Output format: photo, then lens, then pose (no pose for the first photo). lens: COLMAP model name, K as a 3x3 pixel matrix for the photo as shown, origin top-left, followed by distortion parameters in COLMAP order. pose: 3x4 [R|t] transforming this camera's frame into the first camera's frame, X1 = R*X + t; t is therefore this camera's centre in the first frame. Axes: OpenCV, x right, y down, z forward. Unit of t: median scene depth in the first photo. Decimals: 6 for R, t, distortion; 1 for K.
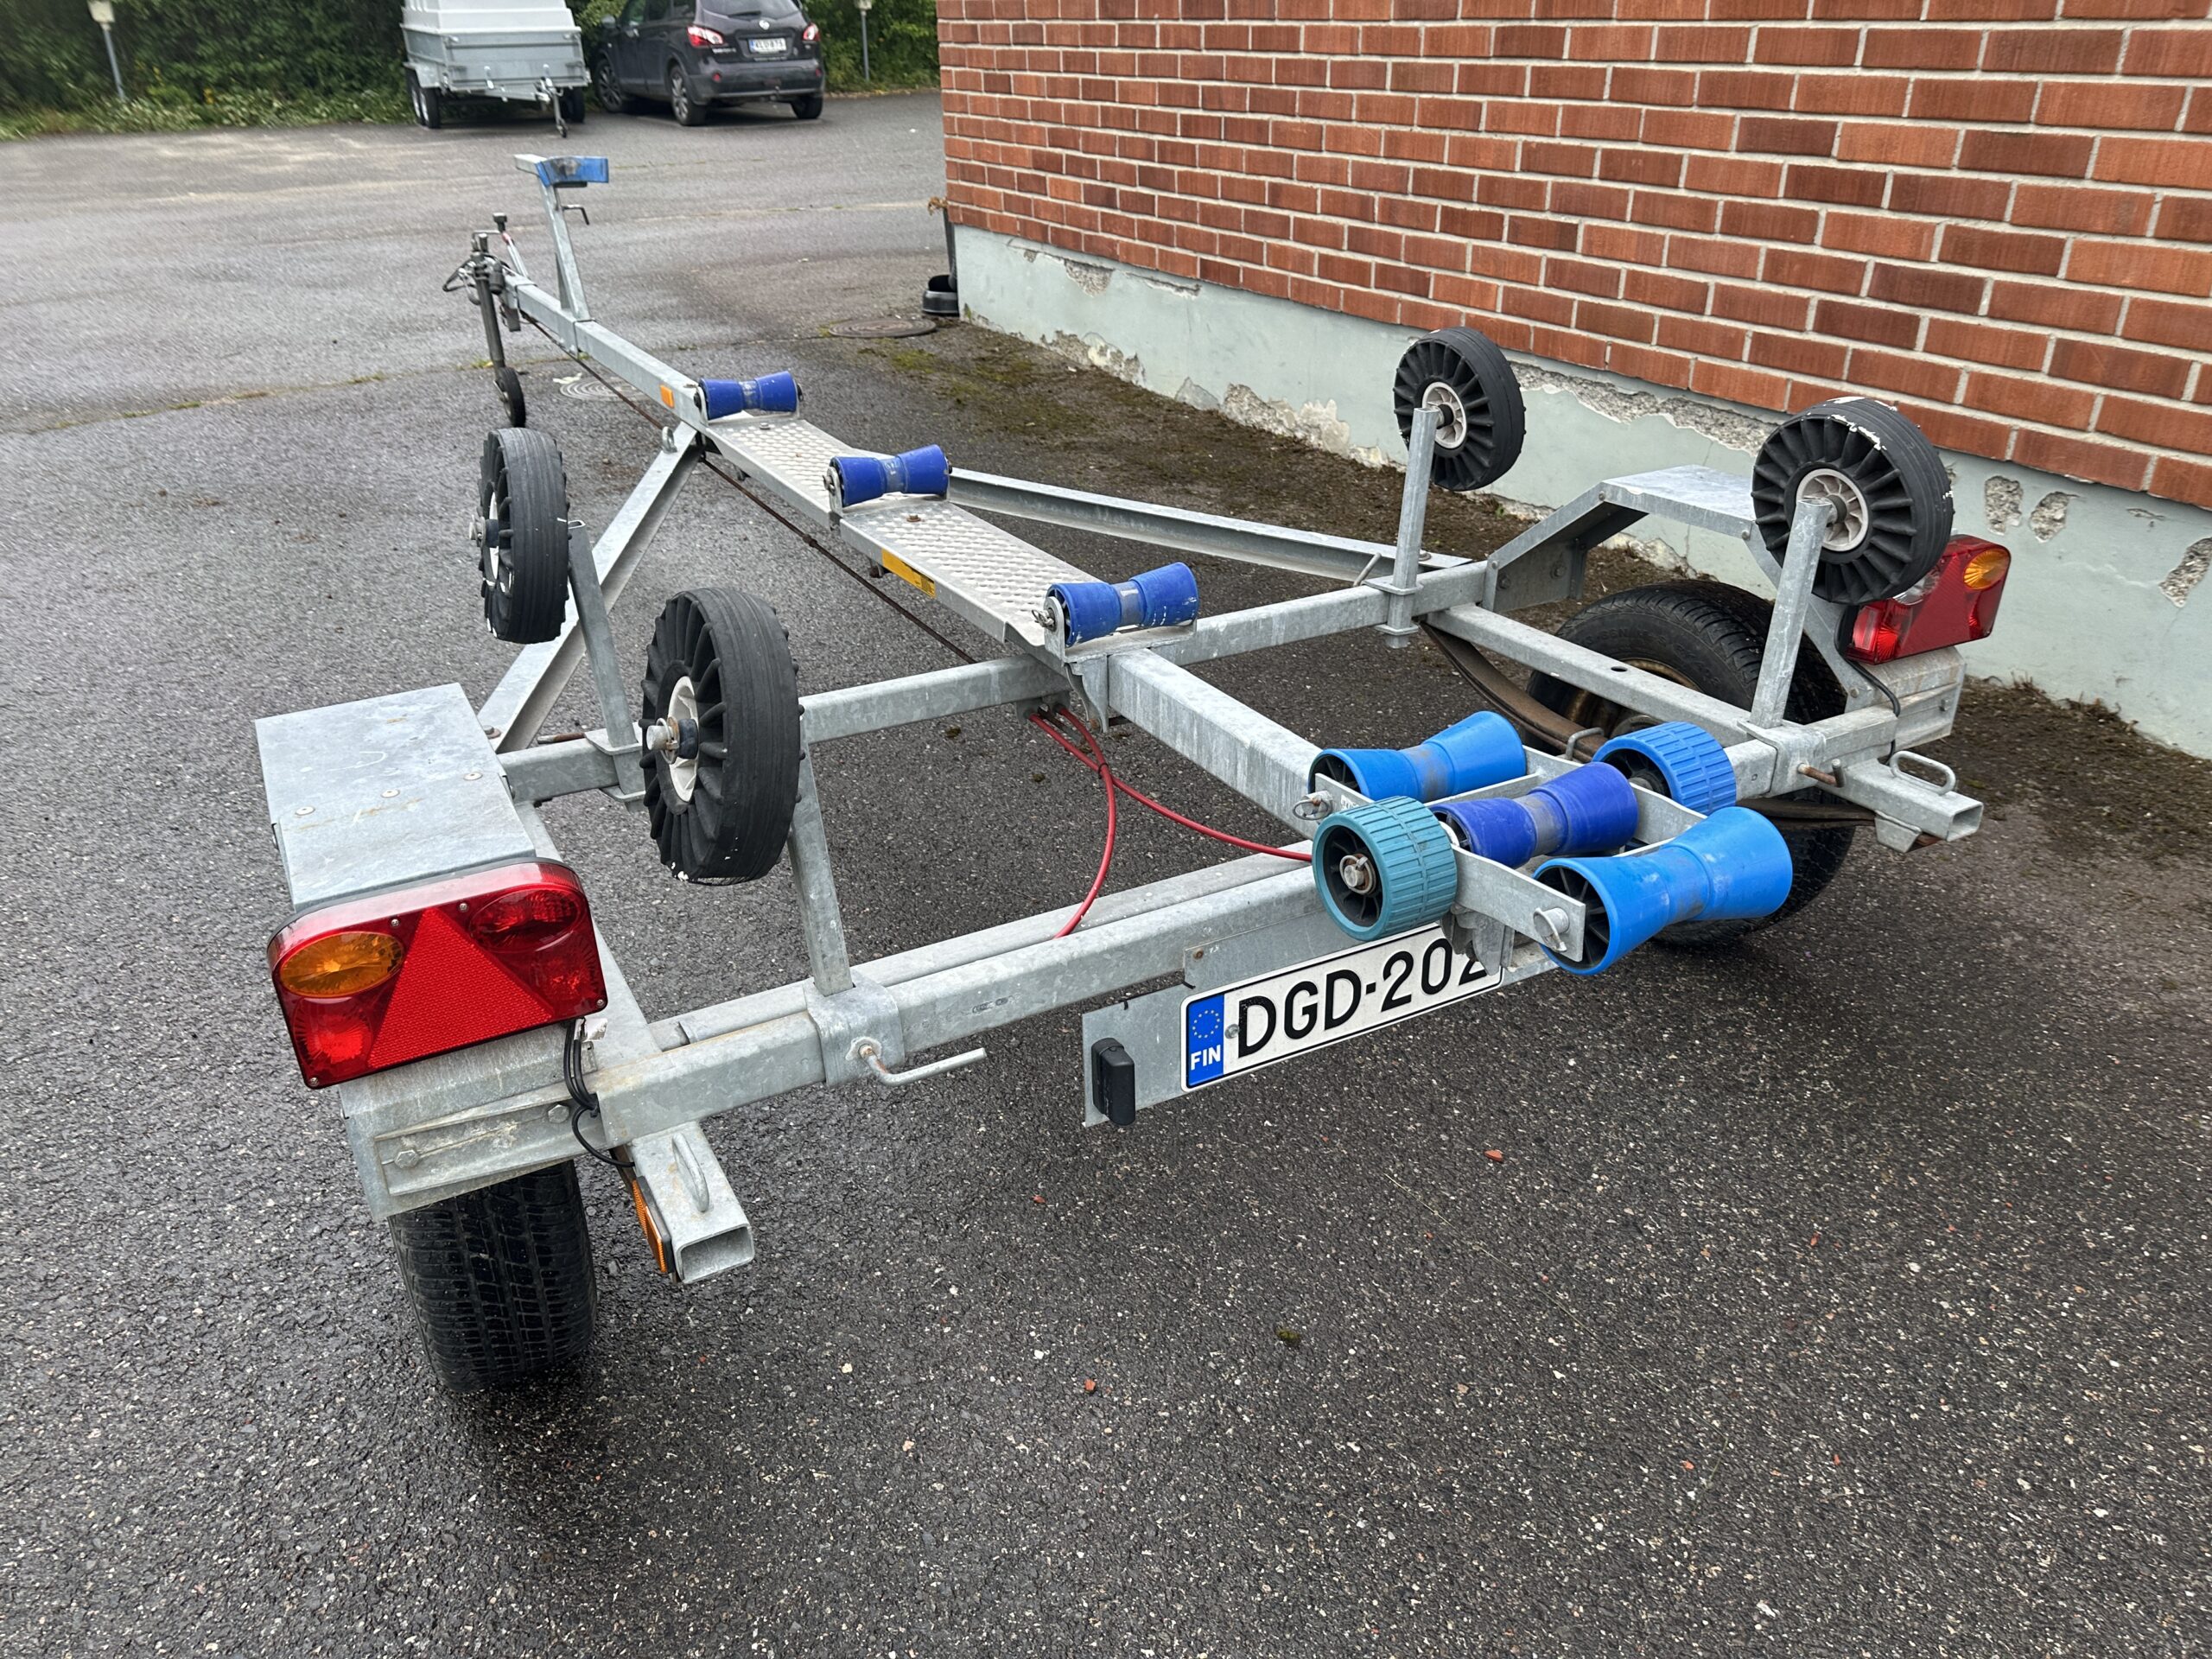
lens RADIAL K [[1547.5, 0, 1095.6], [0, 1547.5, 839.1], [0, 0, 1]] dist [0.058193, -0.058872]
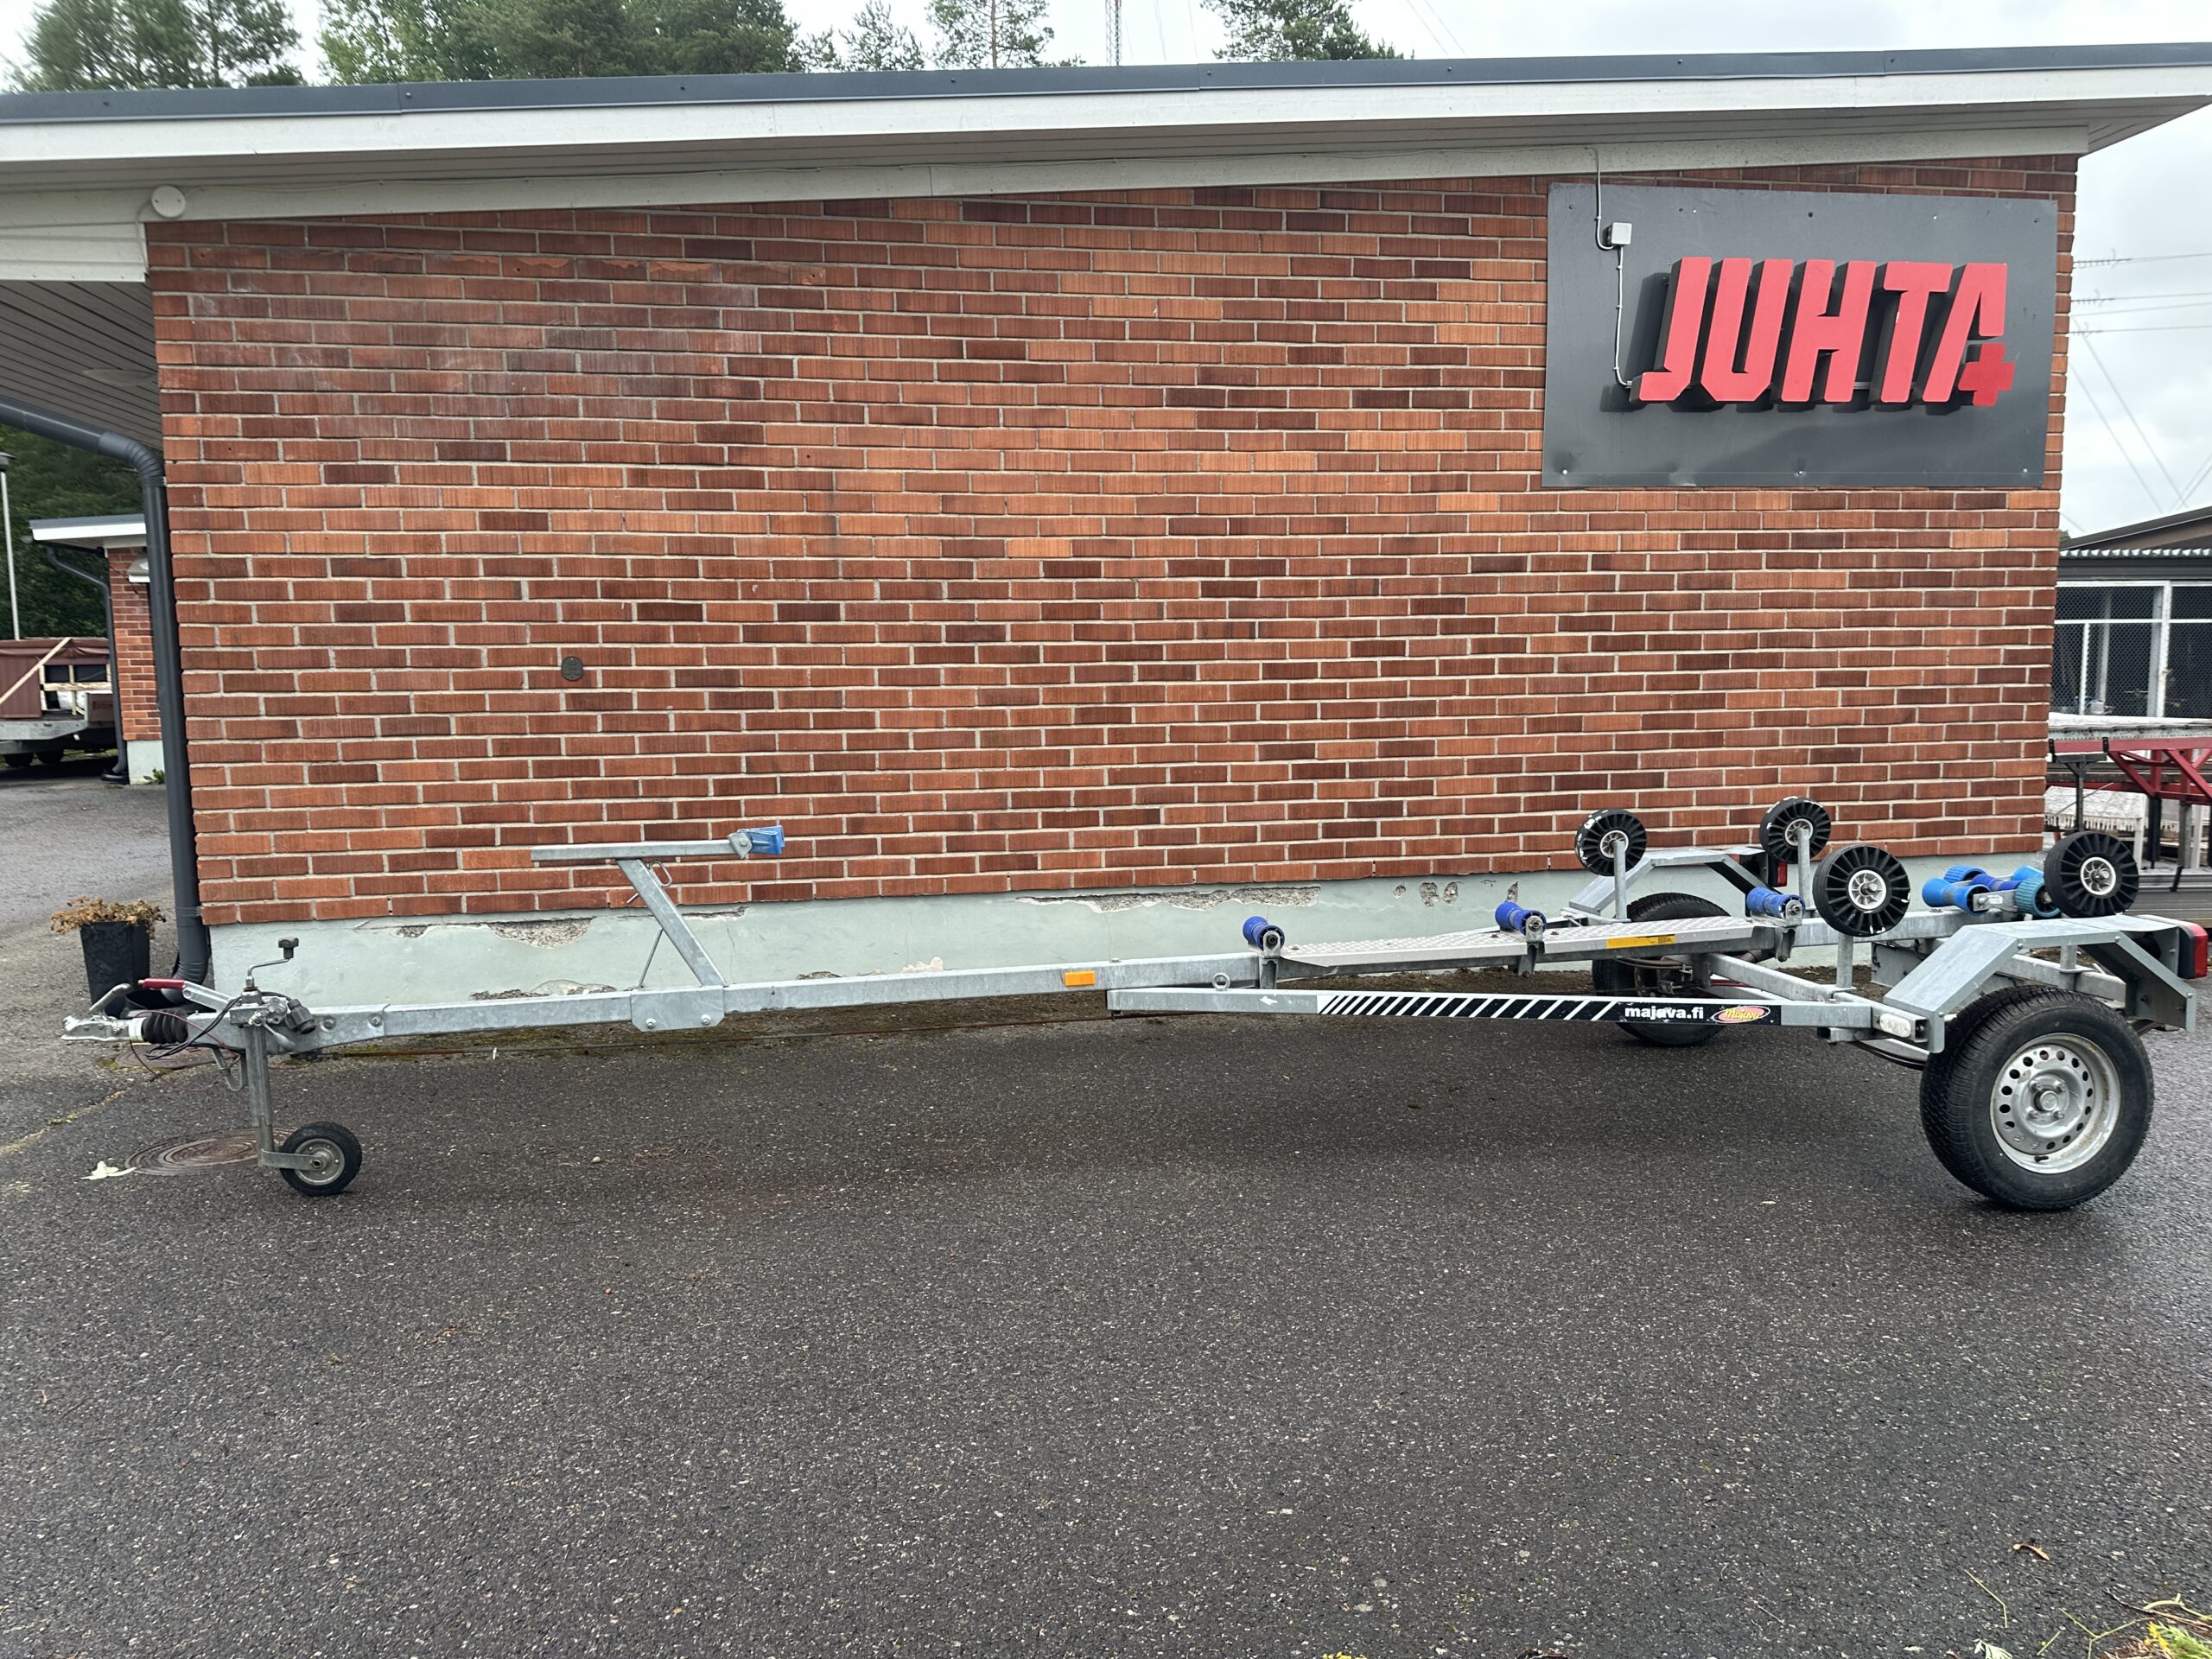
lens RADIAL K [[1547.5, 0, 1109.6], [0, 1547.5, 854.6], [0, 0, 1]] dist [0.058193, -0.058872]
pose [[0.343409, -0.095887, 0.934278, -1.089738], [0.454350, 0.887583, -0.075909, -0.209004], [-0.821971, 0.450558, 0.348370, 0.410203]]
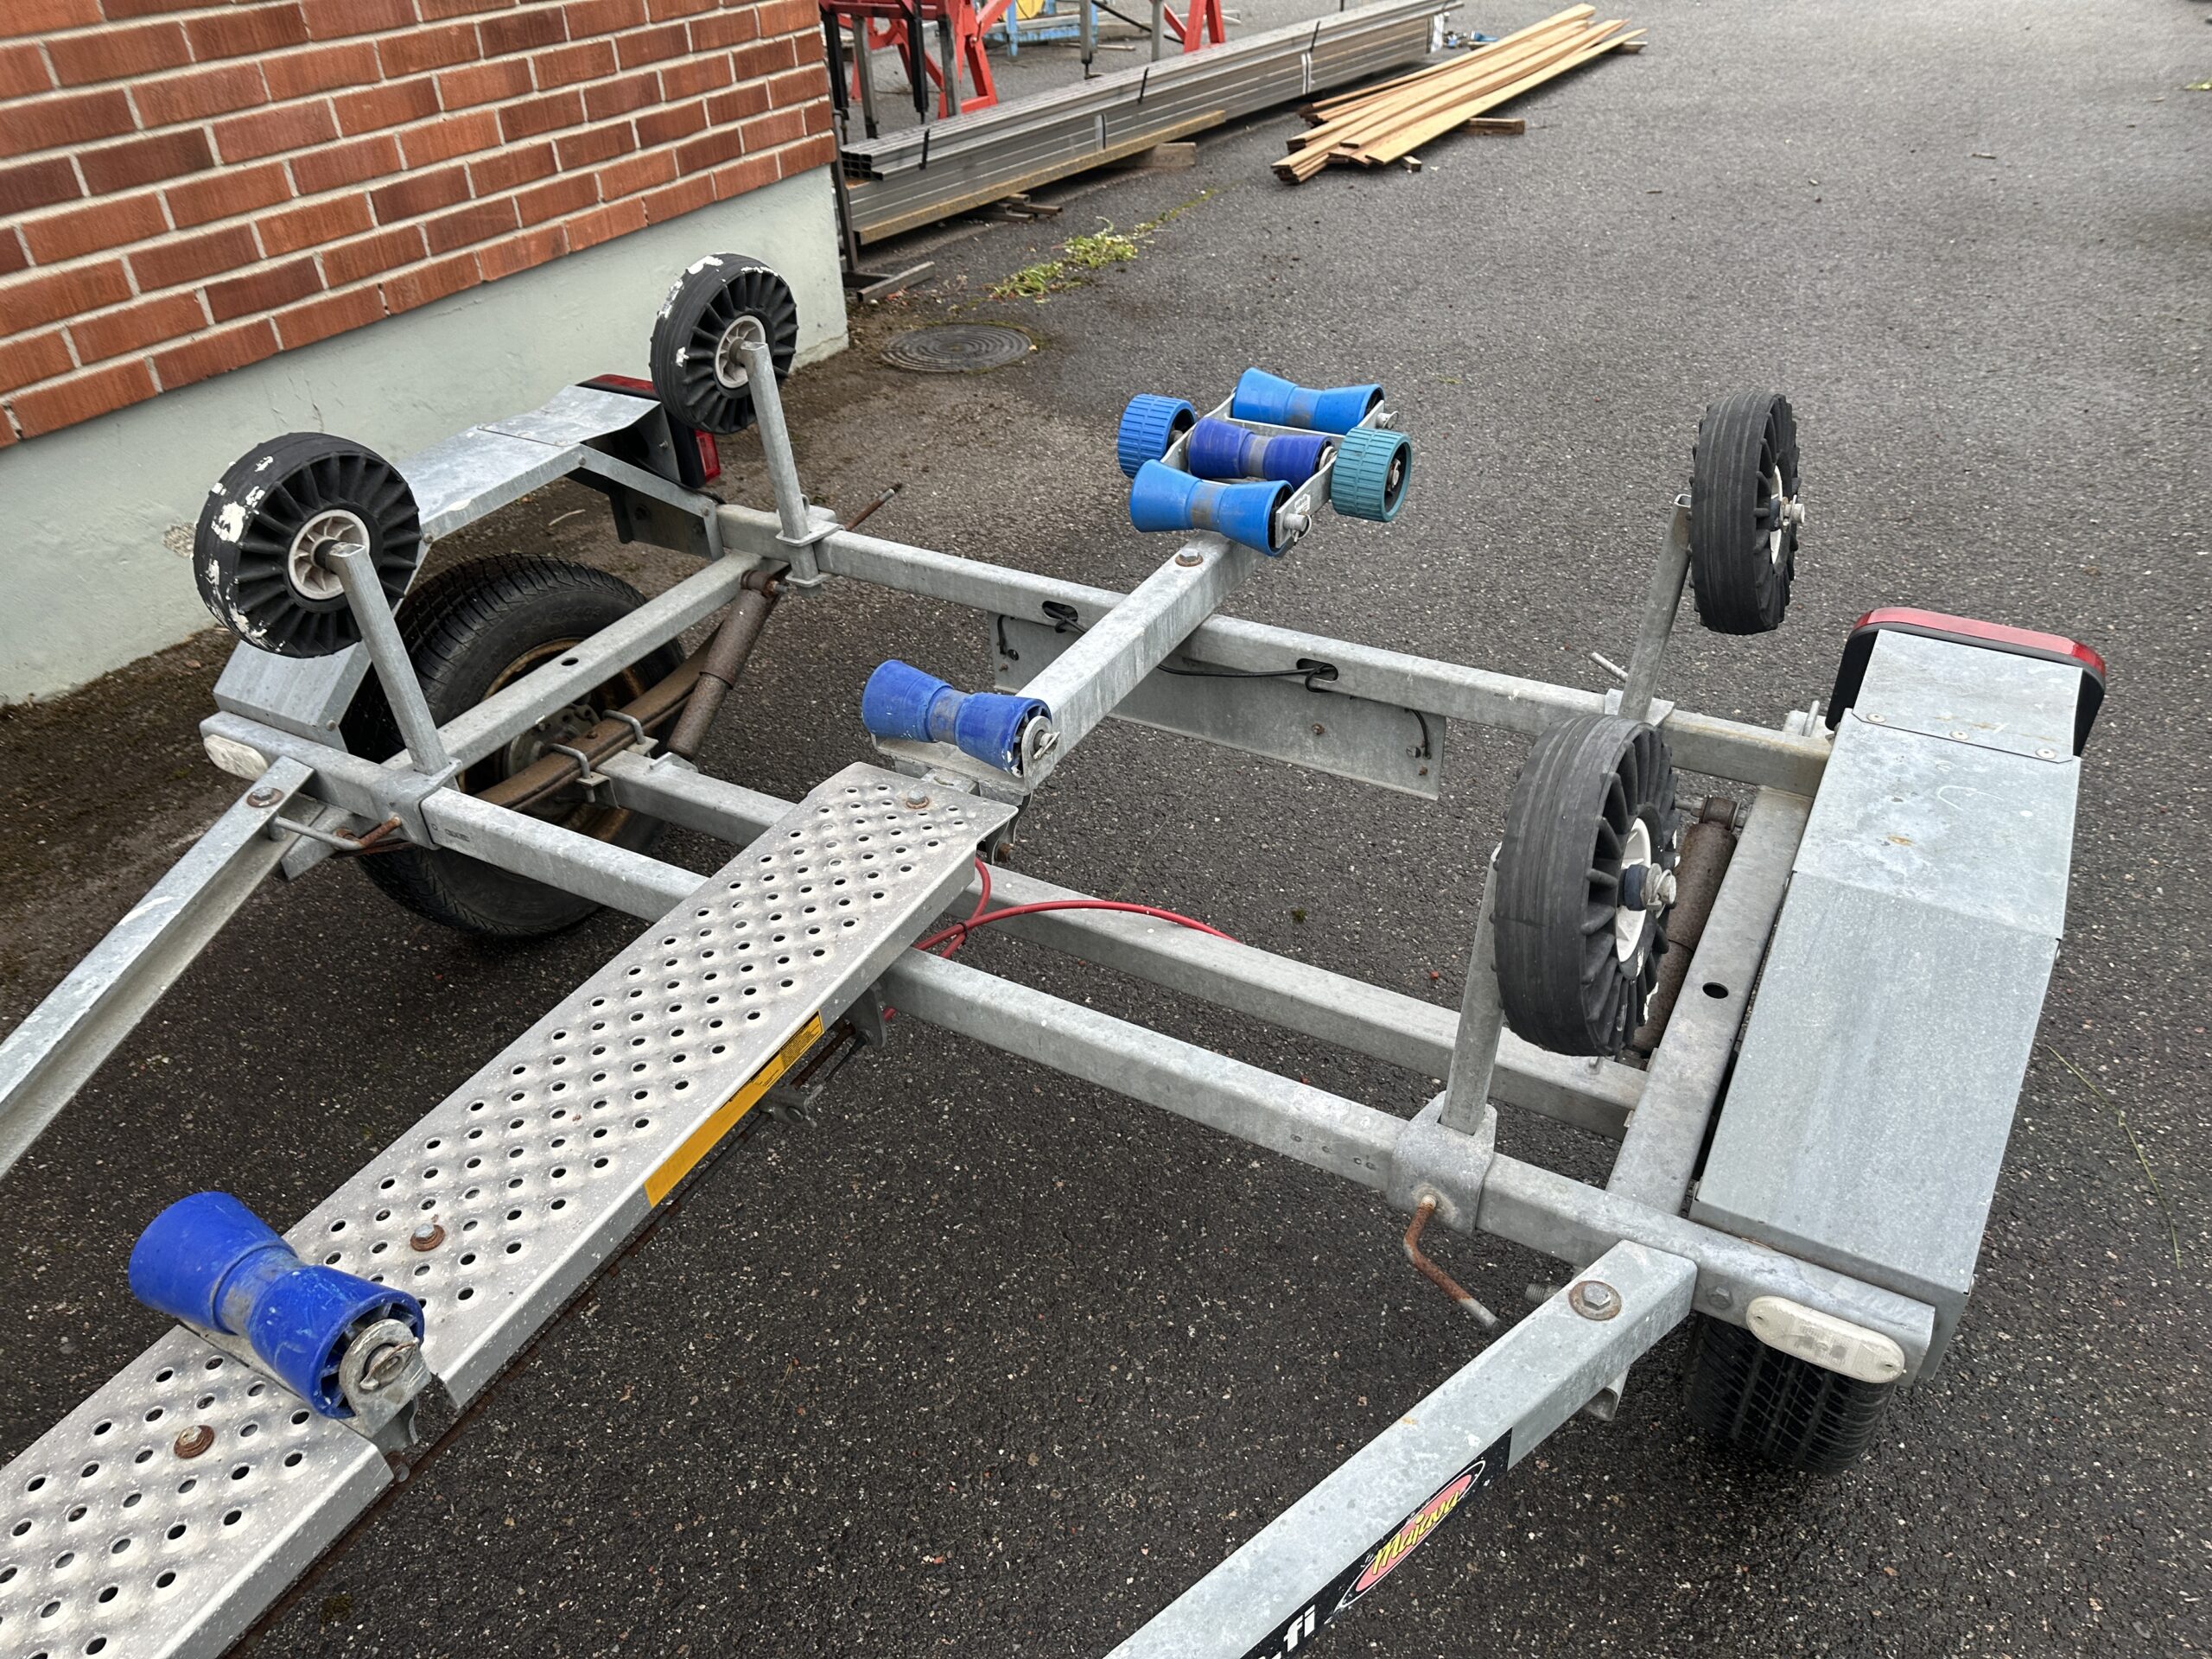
lens RADIAL K [[1547.5, 0, 1092.3], [0, 1547.5, 821.9], [0, 0, 1]] dist [0.058193, -0.058872]
pose [[-0.528934, -0.458014, 0.714460, -0.259548], [0.430662, 0.580556, 0.691003, -0.270500], [-0.731273, 0.673185, -0.109827, 0.453907]]
